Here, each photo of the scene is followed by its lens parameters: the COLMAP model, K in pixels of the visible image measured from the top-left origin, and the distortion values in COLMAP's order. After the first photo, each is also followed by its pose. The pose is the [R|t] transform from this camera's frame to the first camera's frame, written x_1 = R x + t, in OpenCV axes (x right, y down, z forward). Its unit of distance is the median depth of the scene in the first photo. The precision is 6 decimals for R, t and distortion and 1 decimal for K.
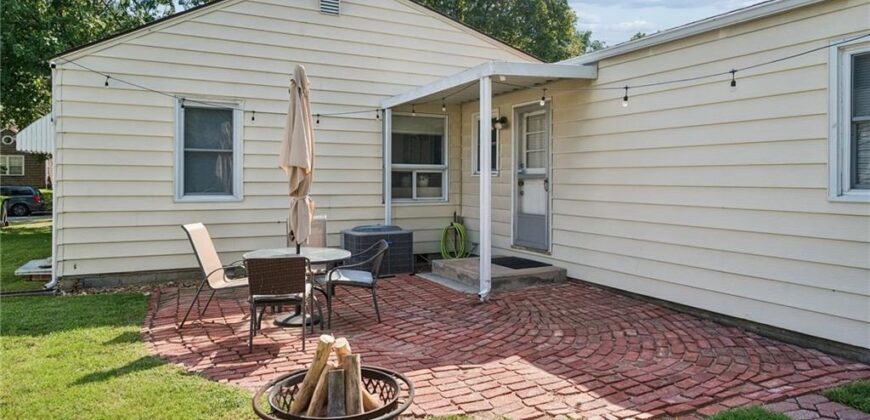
lens RADIAL K [[548.5, 0, 426.5], [0, 548.5, 204.7], [0, 0, 1]] dist [0.000983, -0.001246]
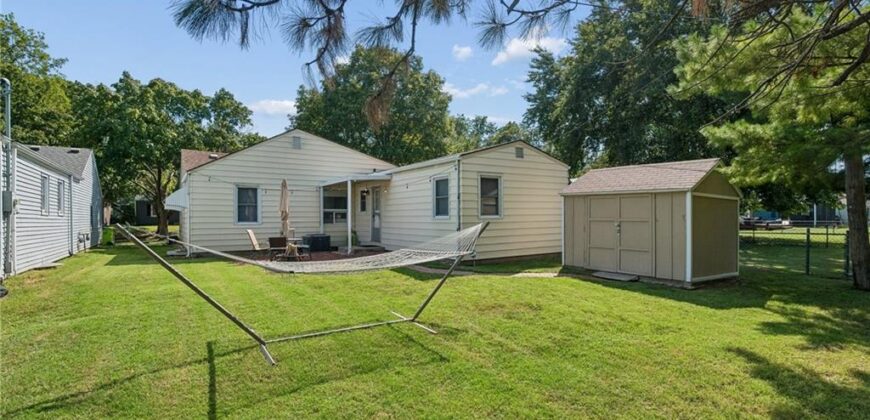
lens RADIAL K [[405.1, 0, 427.4], [0, 405.1, 218.5], [0, 0, 1]] dist [0.001418, 0.001502]
pose [[0.993248, -0.010193, 0.115564, 0.207490], [0.015444, 0.998884, -0.044637, 0.060405], [-0.114980, 0.046121, 0.992297, -0.927222]]
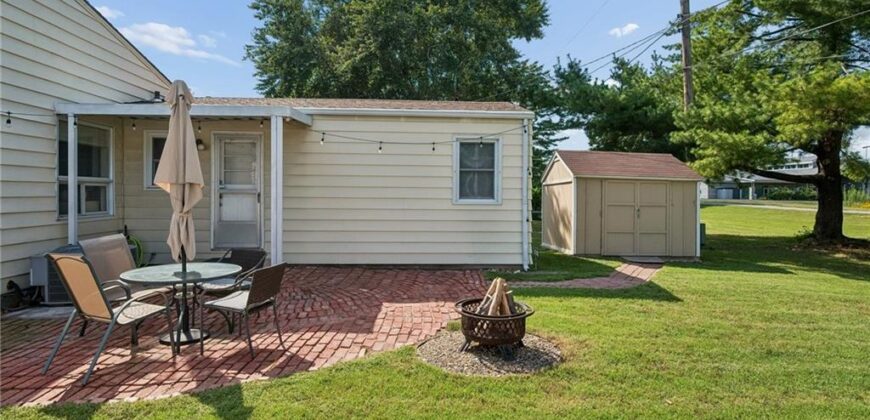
lens RADIAL K [[448.1, 0, 427.5], [0, 448.1, 208.3], [0, 0, 1]] dist [-0.002986, 0.001463]
pose [[0.361472, -0.021867, 0.932126, -0.587922], [0.041682, 0.999104, 0.007274, -0.001895], [-0.931451, 0.036223, 0.362060, 0.228305]]
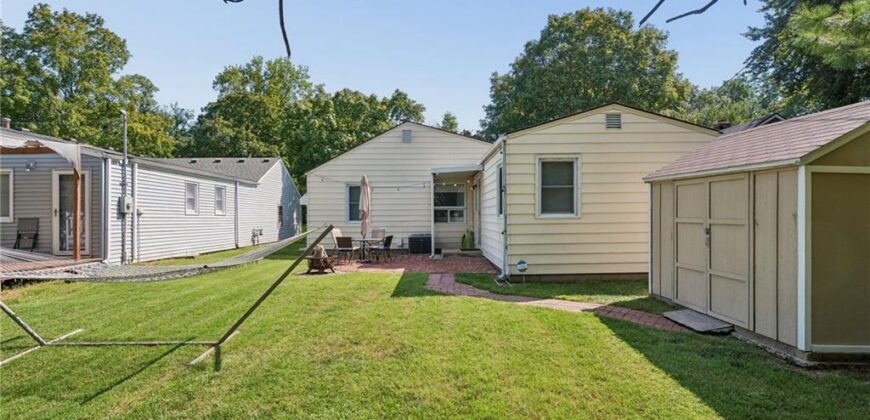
lens RADIAL K [[448.1, 0, 432.9], [0, 448.1, 207.5], [0, 0, 1]] dist [-0.002986, 0.001463]
pose [[0.905509, -0.018959, -0.423903, 0.772491], [-0.009403, 0.997859, -0.064715, 0.049836], [0.424223, 0.062586, 0.903393, -0.693232]]
